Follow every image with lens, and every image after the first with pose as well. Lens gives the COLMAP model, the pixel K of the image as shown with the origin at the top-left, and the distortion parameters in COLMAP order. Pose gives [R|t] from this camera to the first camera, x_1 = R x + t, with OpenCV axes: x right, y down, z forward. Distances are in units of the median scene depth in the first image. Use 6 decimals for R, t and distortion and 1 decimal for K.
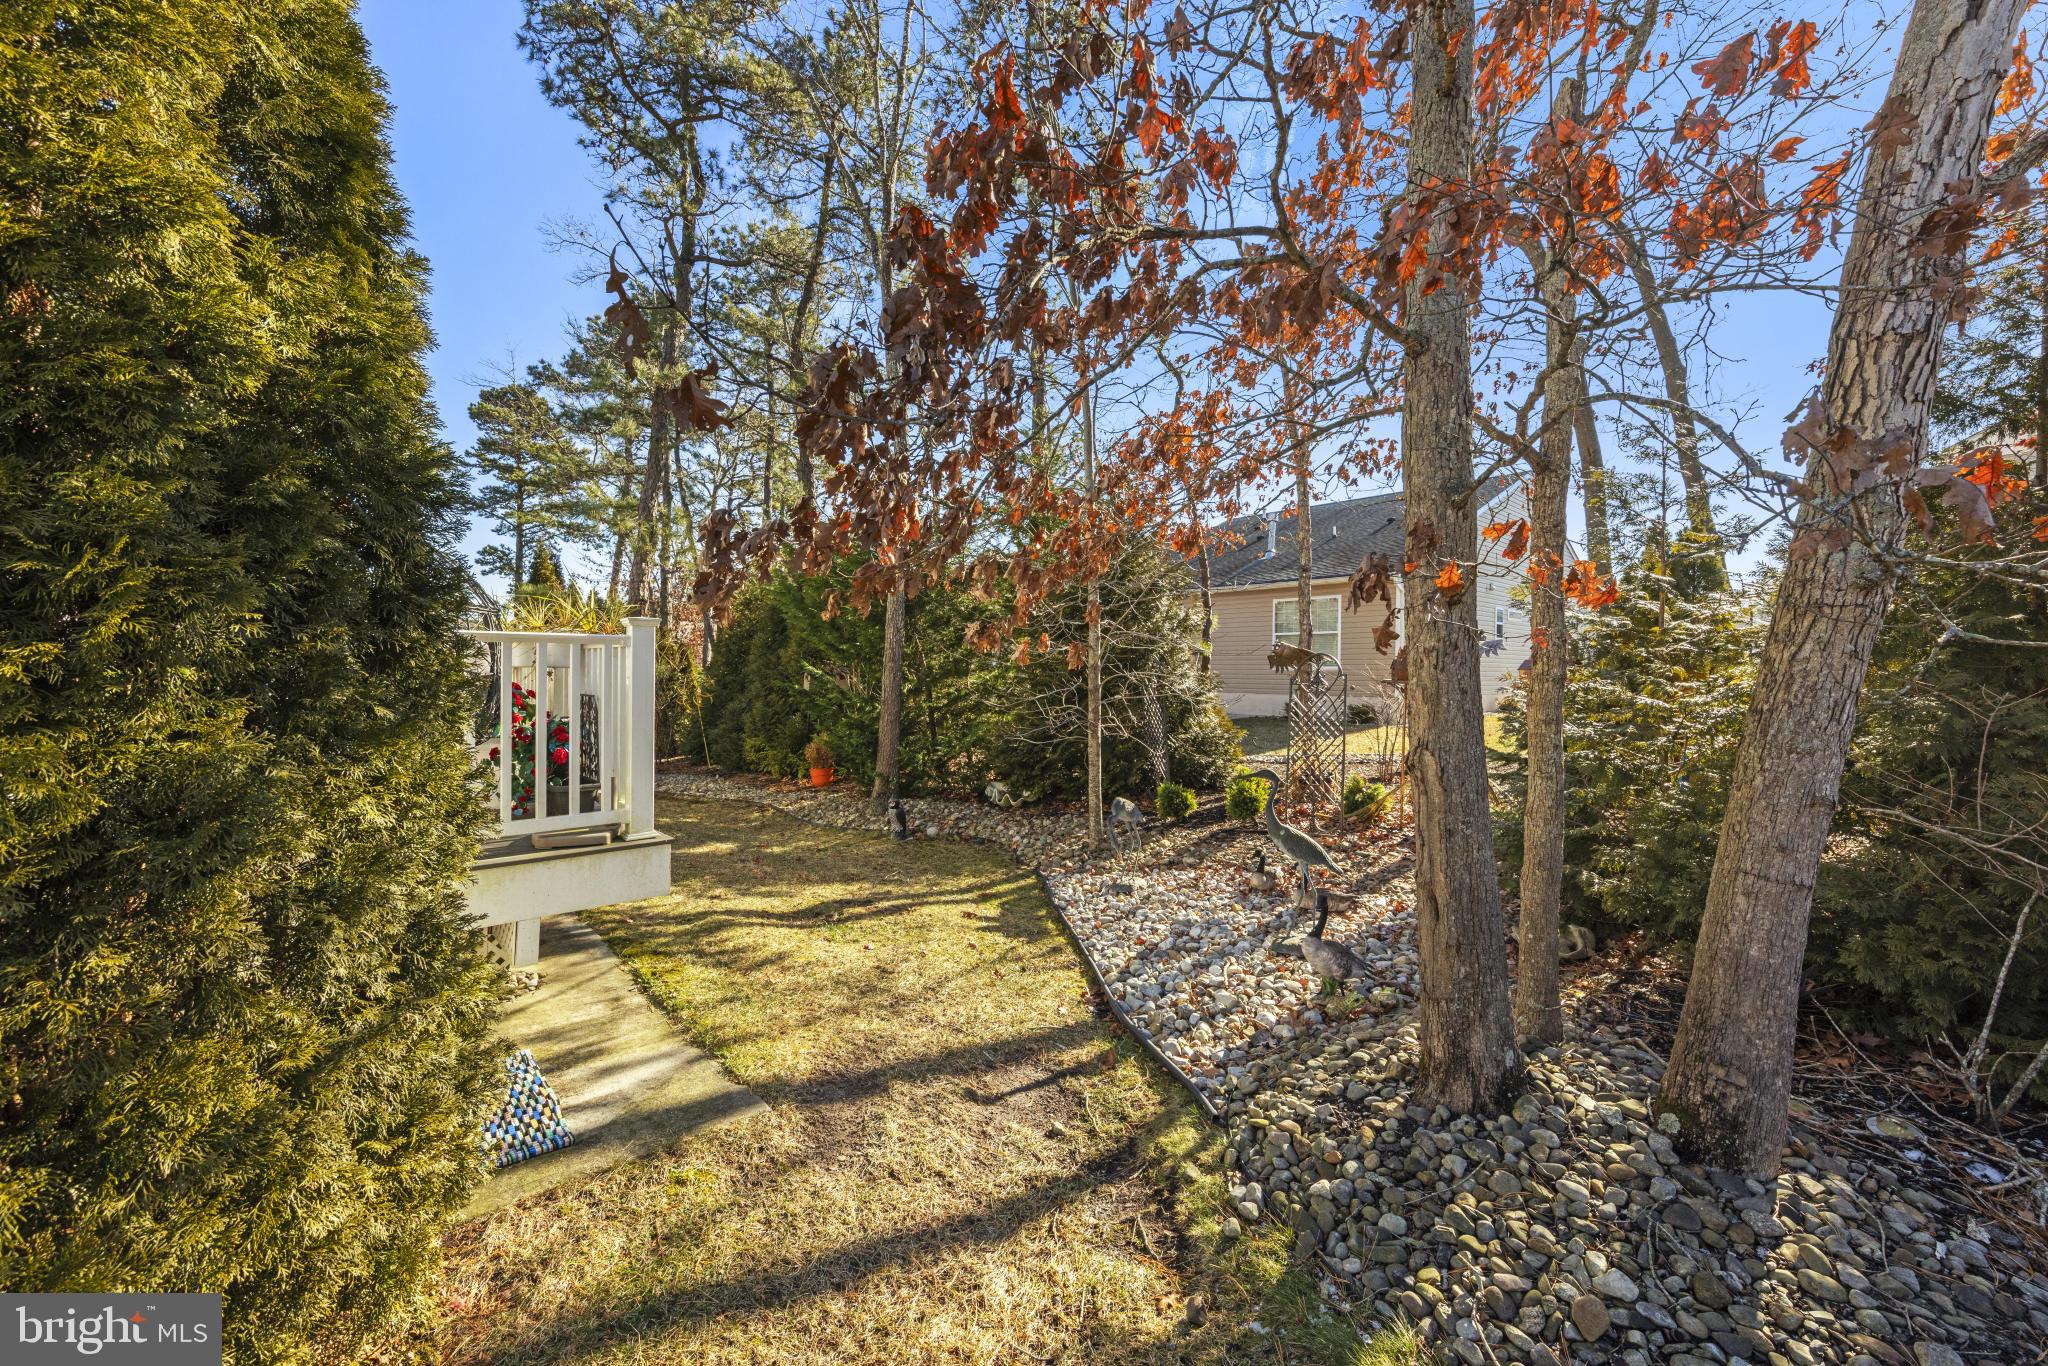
lens RADIAL K [[833.1, 0, 1021.5], [0, 833.1, 681.3], [0, 0, 1]] dist [0.001009, 0.000596]
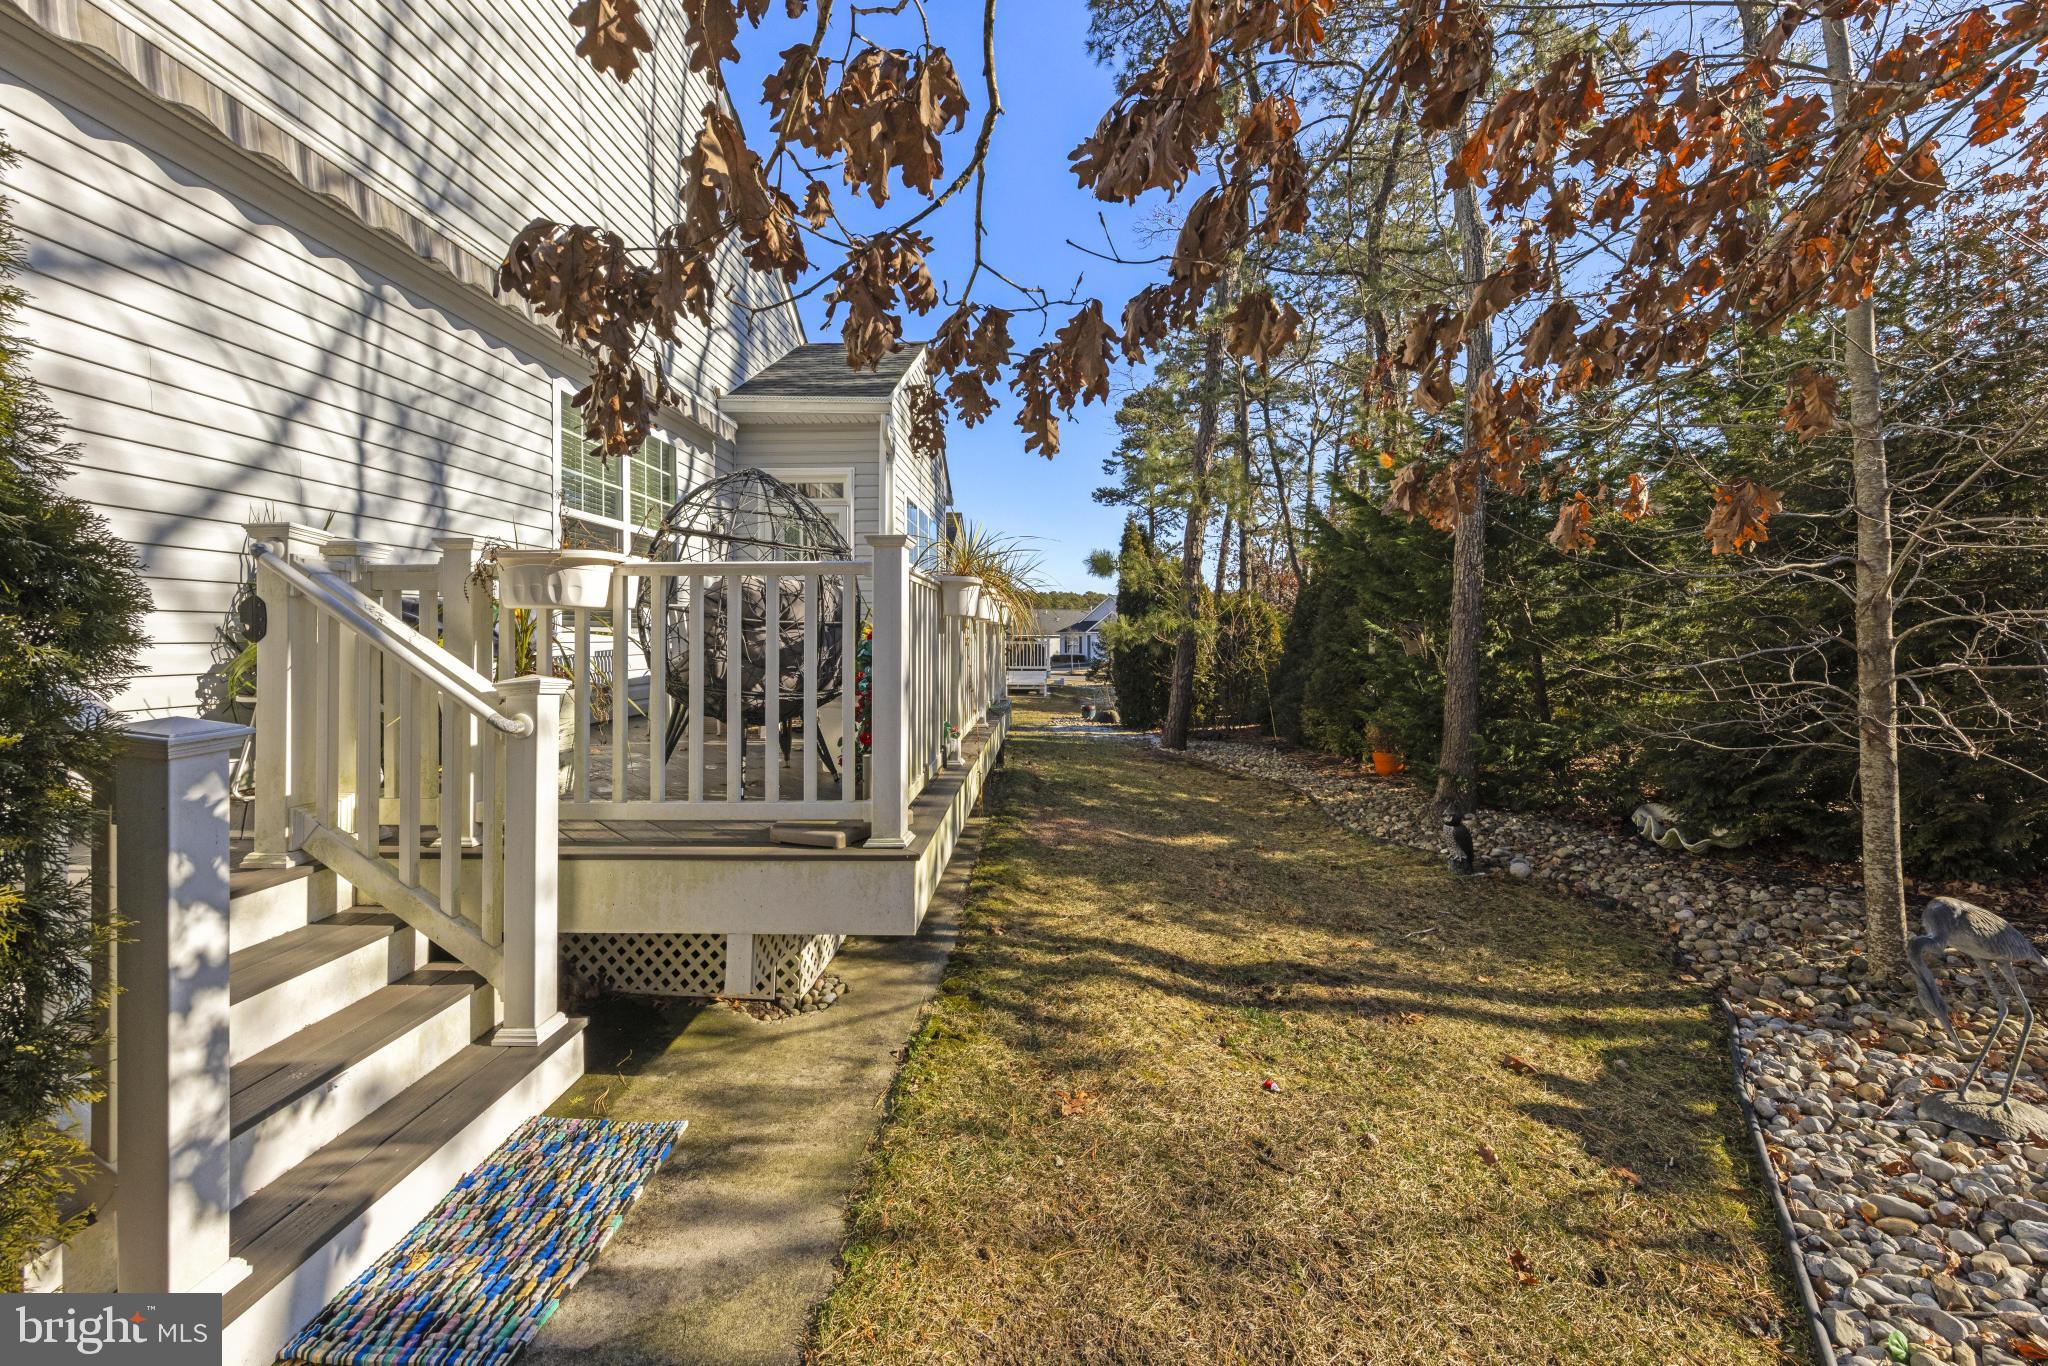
lens RADIAL K [[833.1, 0, 962.5], [0, 833.1, 628.1], [0, 0, 1]] dist [0.001009, 0.000596]
pose [[0.716708, -0.013140, -0.697249, 0.051025], [-0.003136, 0.999752, -0.022064, 0.010567], [0.697366, 0.018000, 0.716489, 0.309646]]
